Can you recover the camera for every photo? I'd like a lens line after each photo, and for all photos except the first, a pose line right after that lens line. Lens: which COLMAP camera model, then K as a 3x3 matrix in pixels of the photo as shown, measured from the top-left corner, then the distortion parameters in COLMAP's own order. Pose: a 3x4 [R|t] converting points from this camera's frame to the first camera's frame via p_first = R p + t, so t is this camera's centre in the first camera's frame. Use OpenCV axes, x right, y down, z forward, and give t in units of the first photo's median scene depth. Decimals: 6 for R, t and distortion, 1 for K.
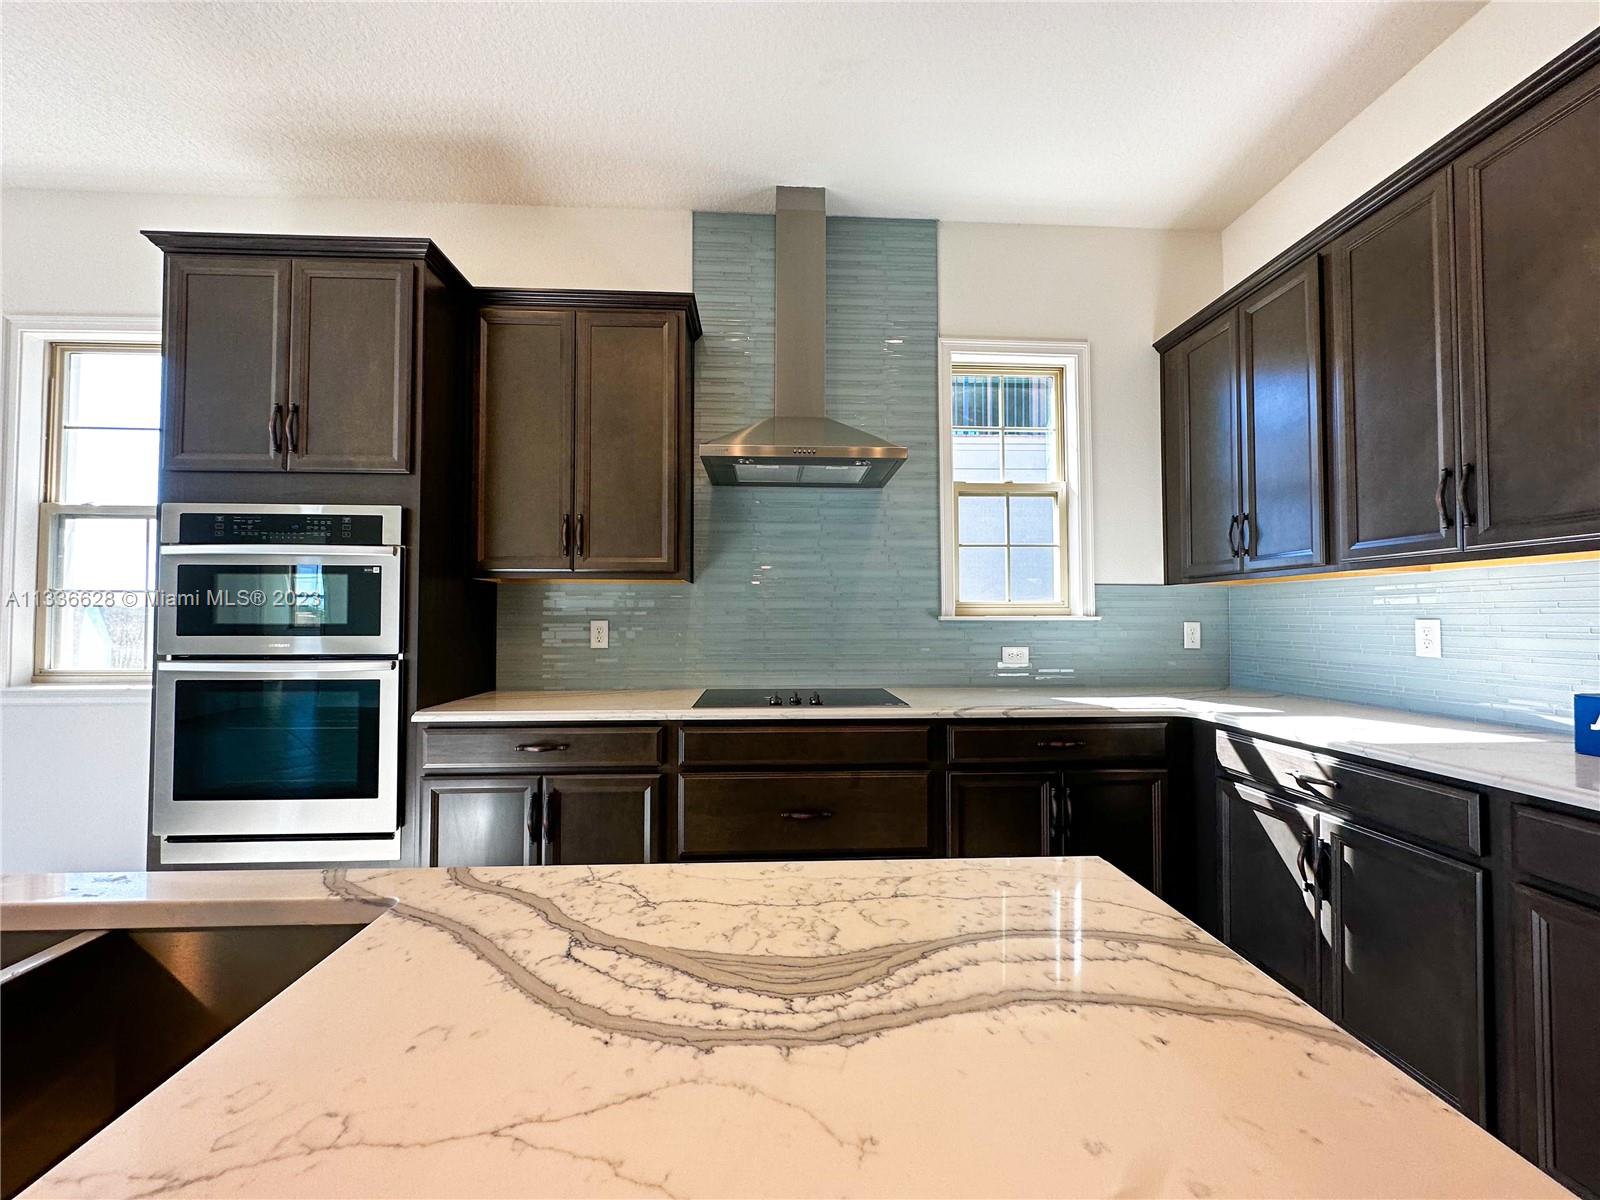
lens RADIAL K [[640.2, 0, 808.2], [0, 640.2, 593.3], [0, 0, 1]] dist [-0.001278, 0.000853]
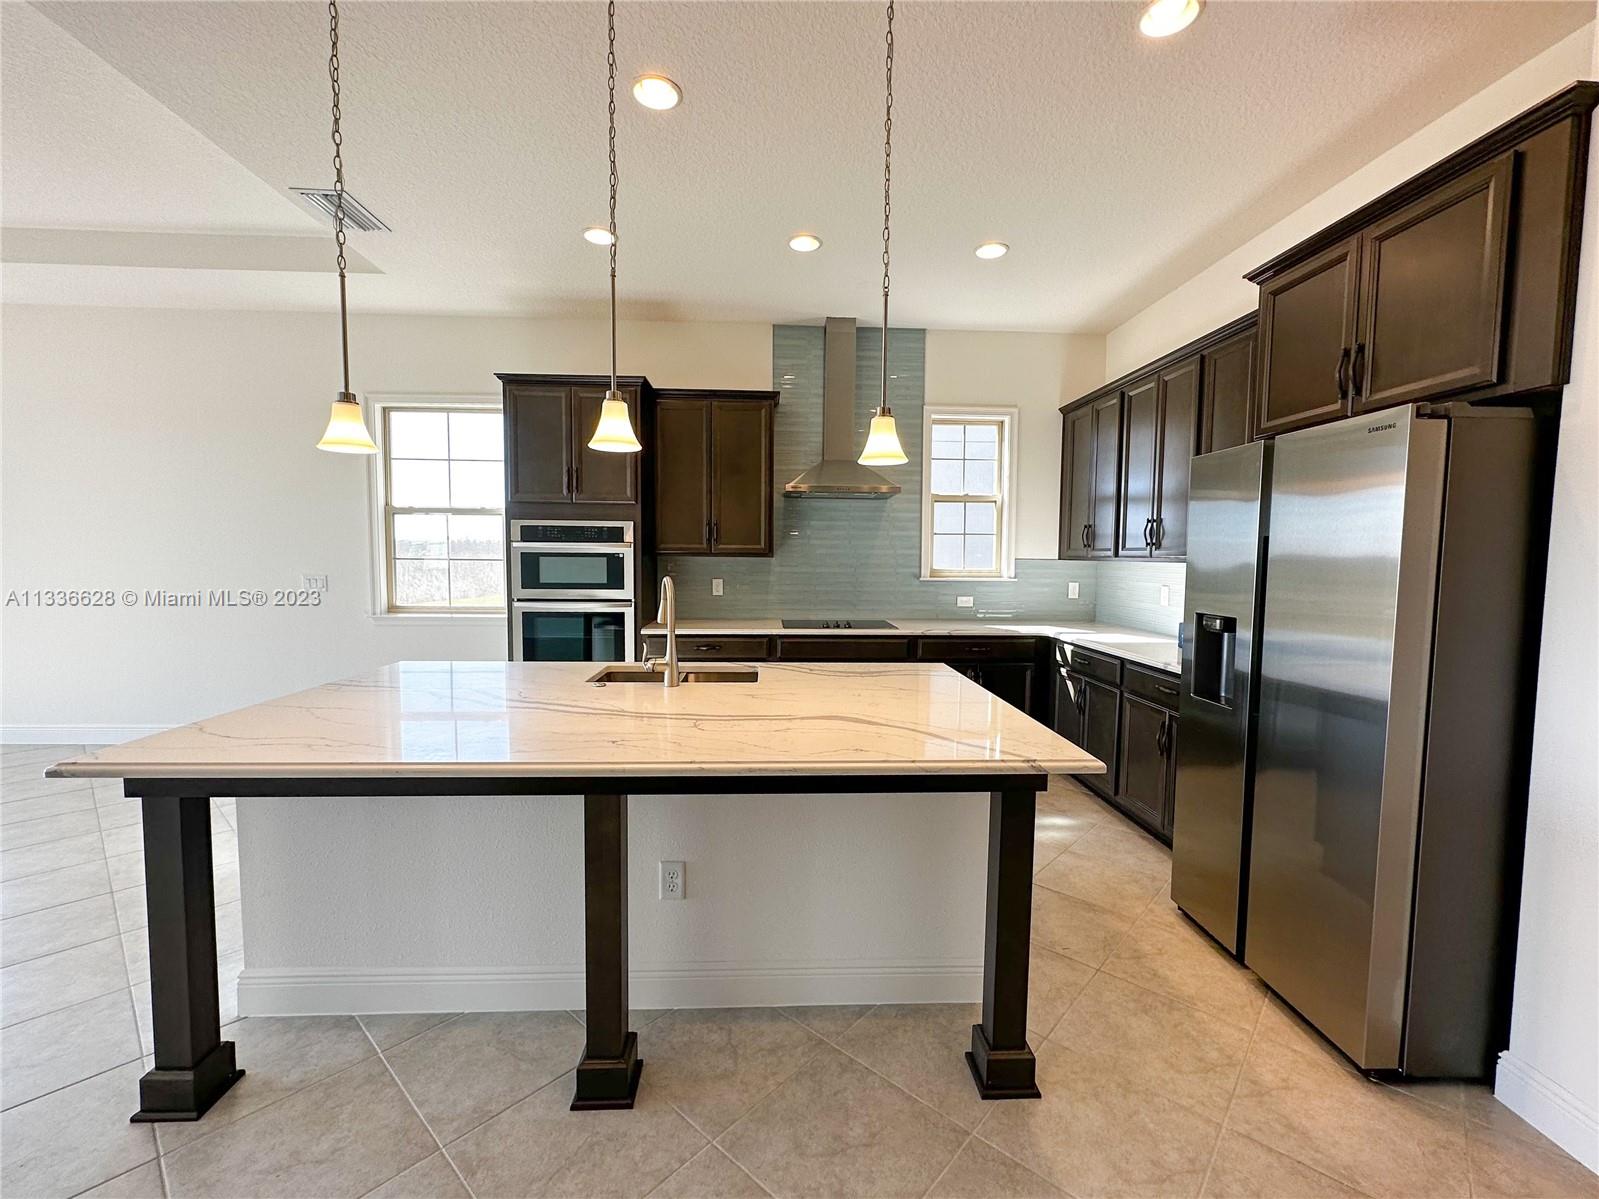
lens RADIAL K [[639.8, 0, 810.6], [0, 639.8, 599.4], [0, 0, 1]] dist [-0.001278, 0.000853]
pose [[0.999955, 0.008990, -0.003125, -0.097506], [-0.008618, 0.994571, 0.103699, -0.105211], [0.004041, -0.103667, 0.994604, -0.883411]]
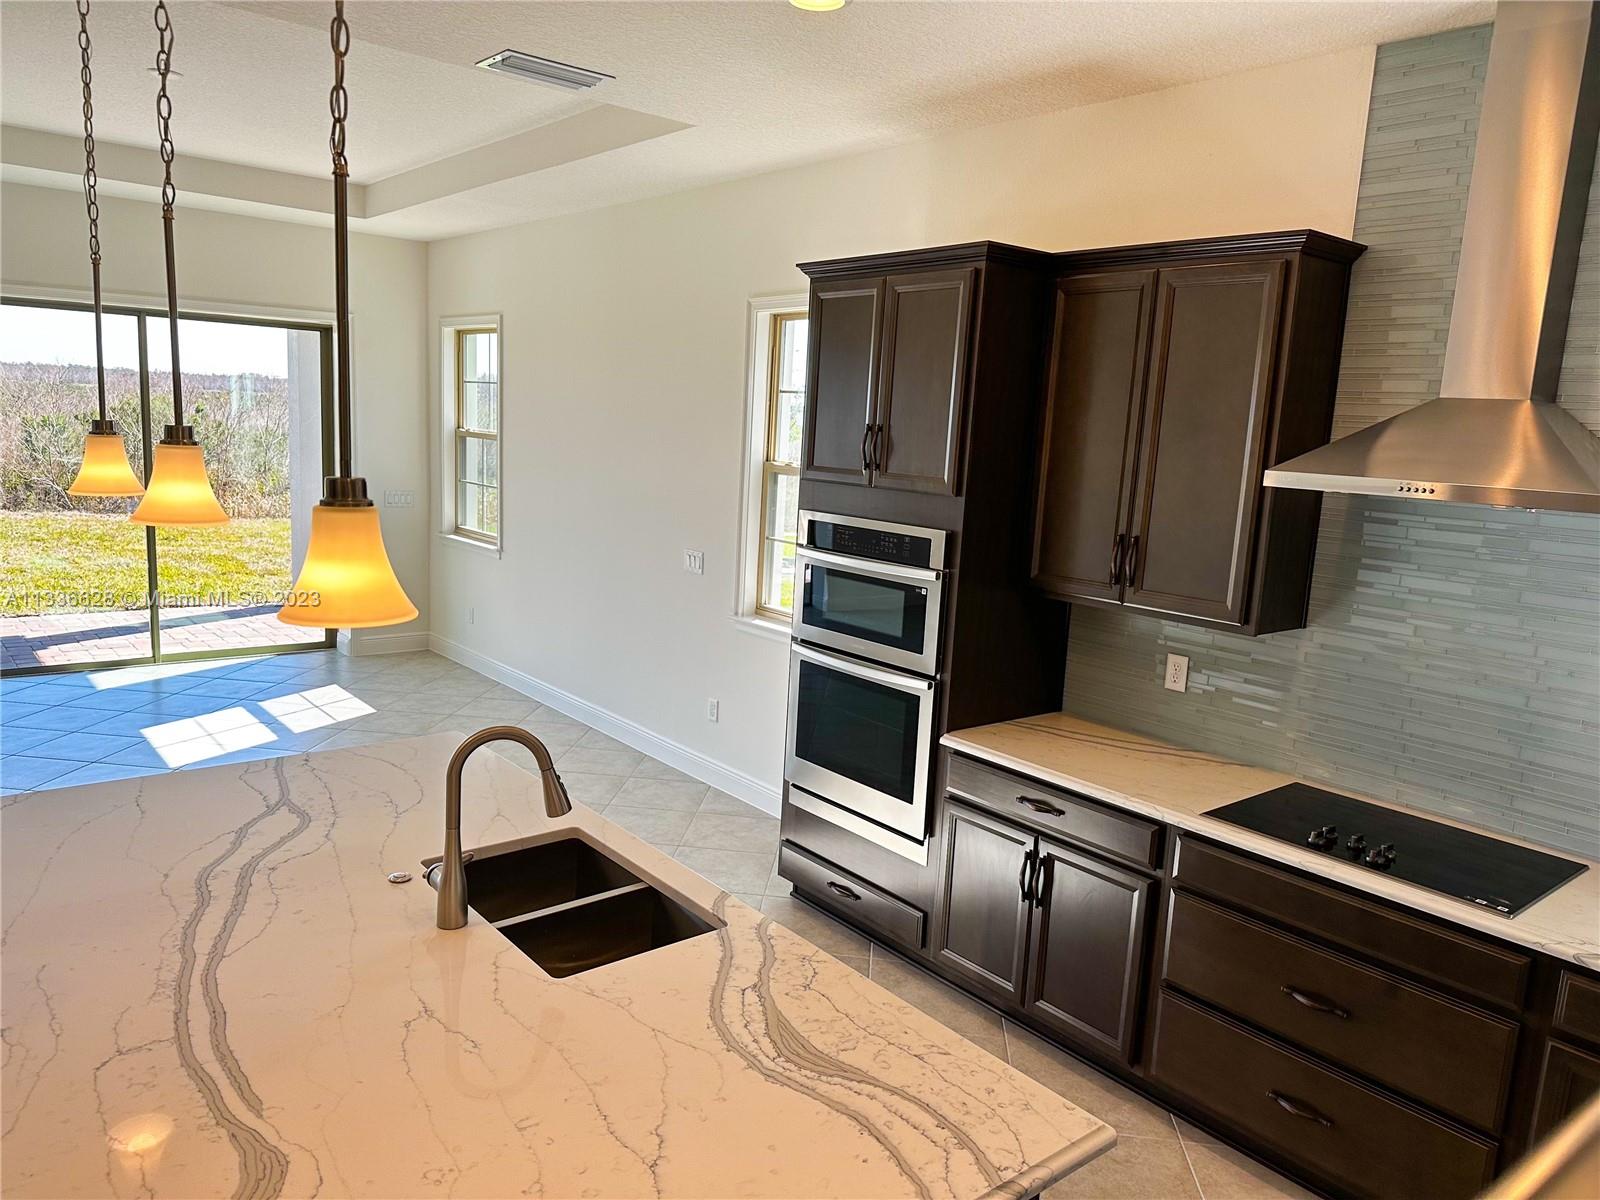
lens RADIAL K [[1104.9, 0, 807.9], [0, 1104.9, 611.7], [0, 0, 1]] dist [0.075006, -0.064264]
pose [[0.606370, 0.166692, -0.777515, 0.570603], [-0.034514, 0.982377, 0.183696, -0.311295], [0.794433, -0.084553, 0.601437, -0.204703]]
